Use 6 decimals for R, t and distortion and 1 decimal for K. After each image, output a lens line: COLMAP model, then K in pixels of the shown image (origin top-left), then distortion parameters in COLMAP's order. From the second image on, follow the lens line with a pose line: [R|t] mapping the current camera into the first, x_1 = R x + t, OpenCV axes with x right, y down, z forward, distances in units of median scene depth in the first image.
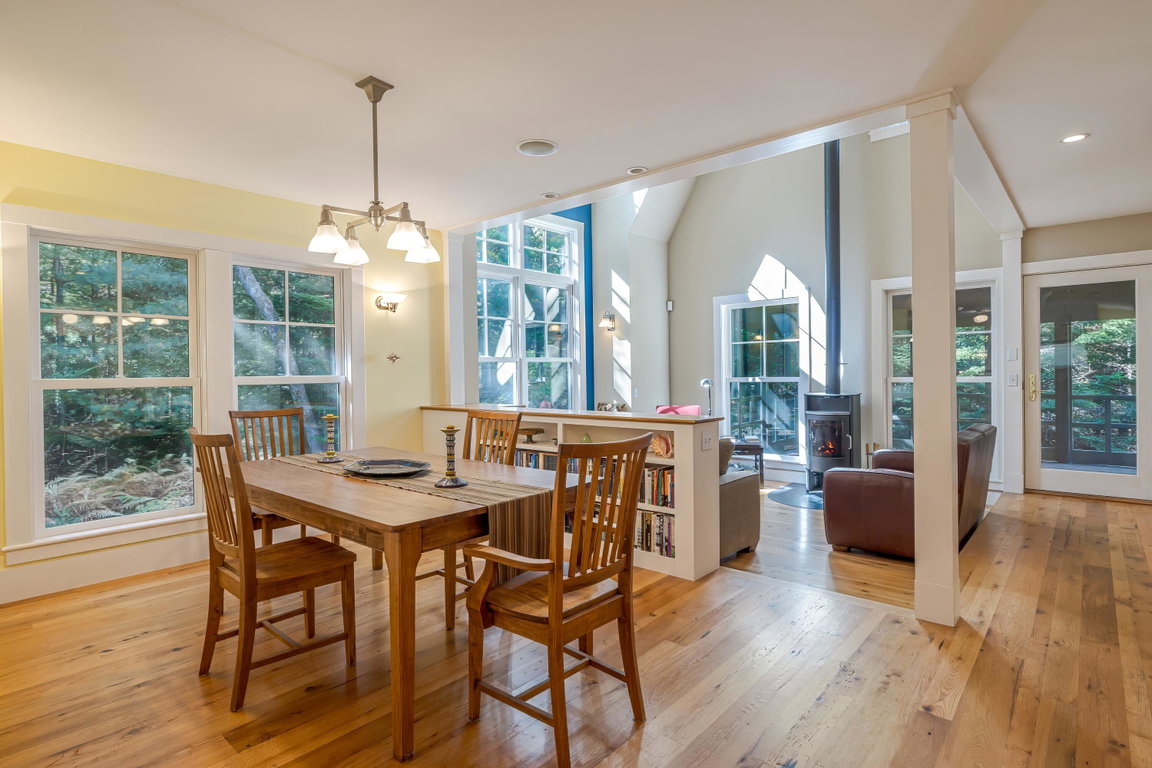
lens RADIAL K [[593.7, 0, 576.0], [0, 593.7, 384.0], [0, 0, 1]] dist [-0.000025, -0.000006]
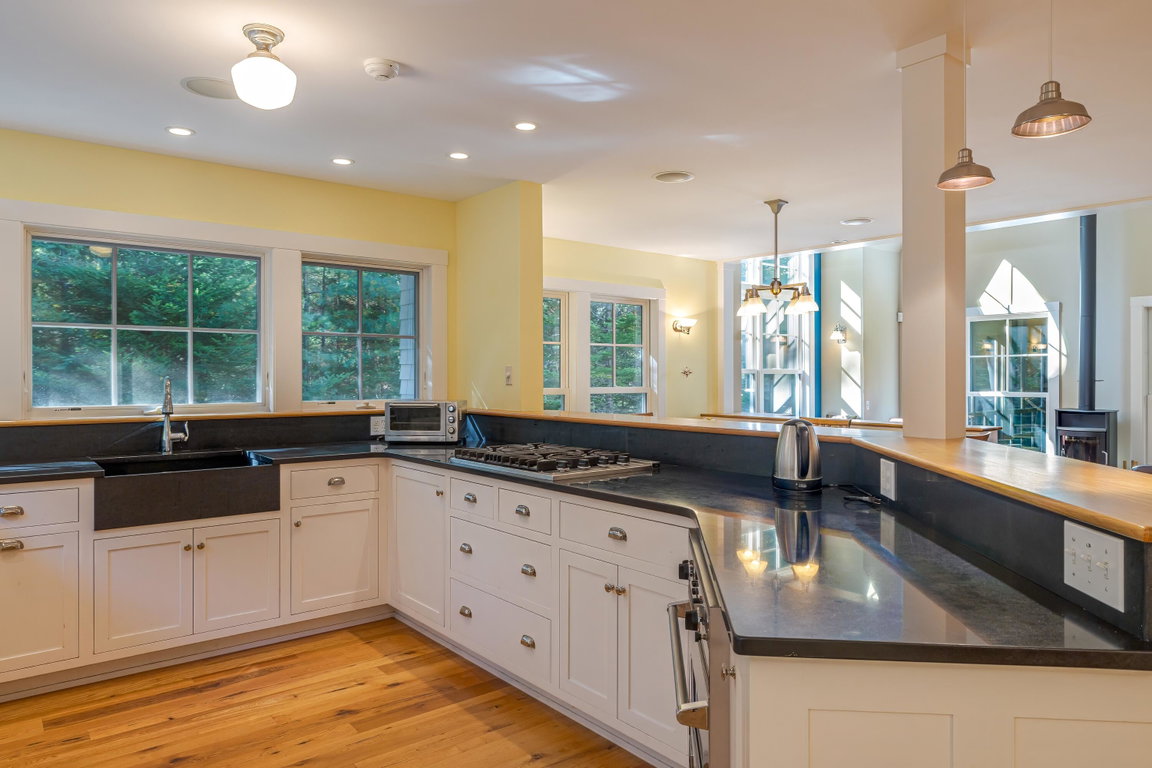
lens RADIAL K [[756.2, 0, 576.0], [0, 756.2, 384.0], [0, 0, 1]] dist [-0.001876, 0.020283]
pose [[0.987123, 0.015373, -0.159226, -0.199551], [-0.016228, 0.999860, -0.004068, -0.008008], [0.159141, 0.006600, 0.987234, -0.374170]]
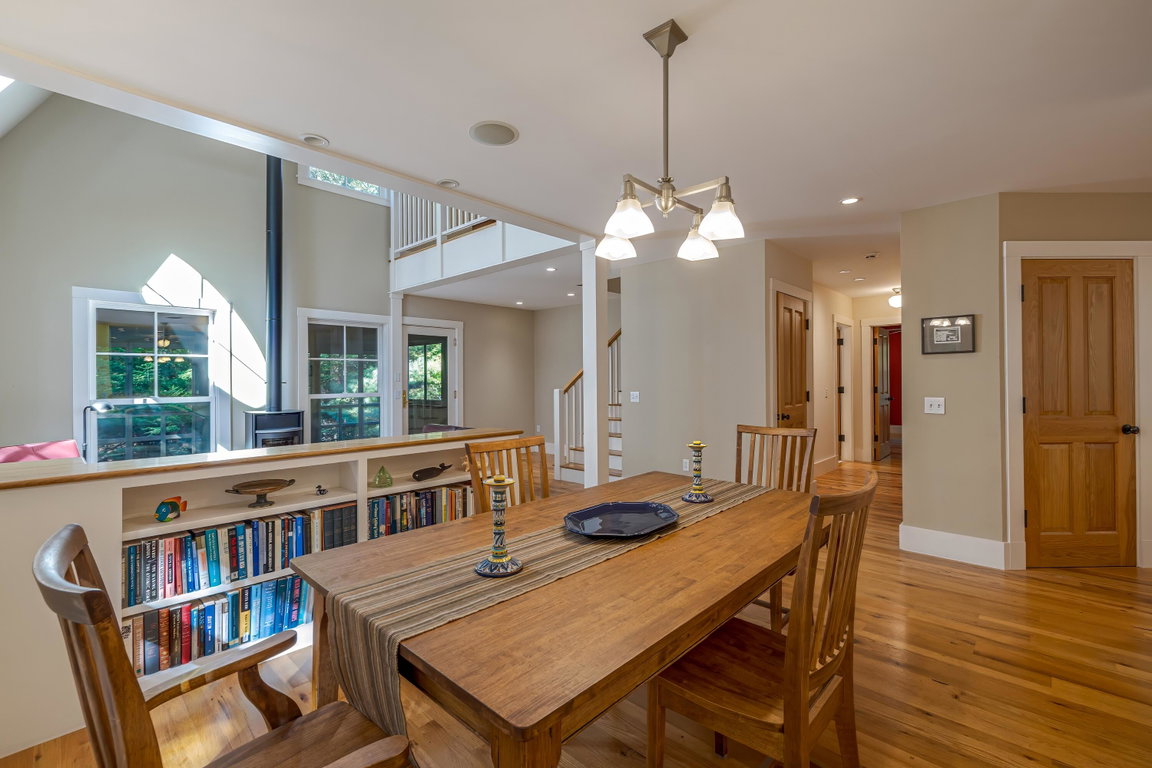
lens RADIAL K [[499.7, 0, 576.0], [0, 499.7, 384.0], [0, 0, 1]] dist [0.000286, 0.000056]
pose [[0.040631, 0.005268, 0.999160, -0.385873], [0.028796, 0.999565, -0.006441, -0.010352], [-0.998759, 0.029033, 0.040462, 0.421669]]
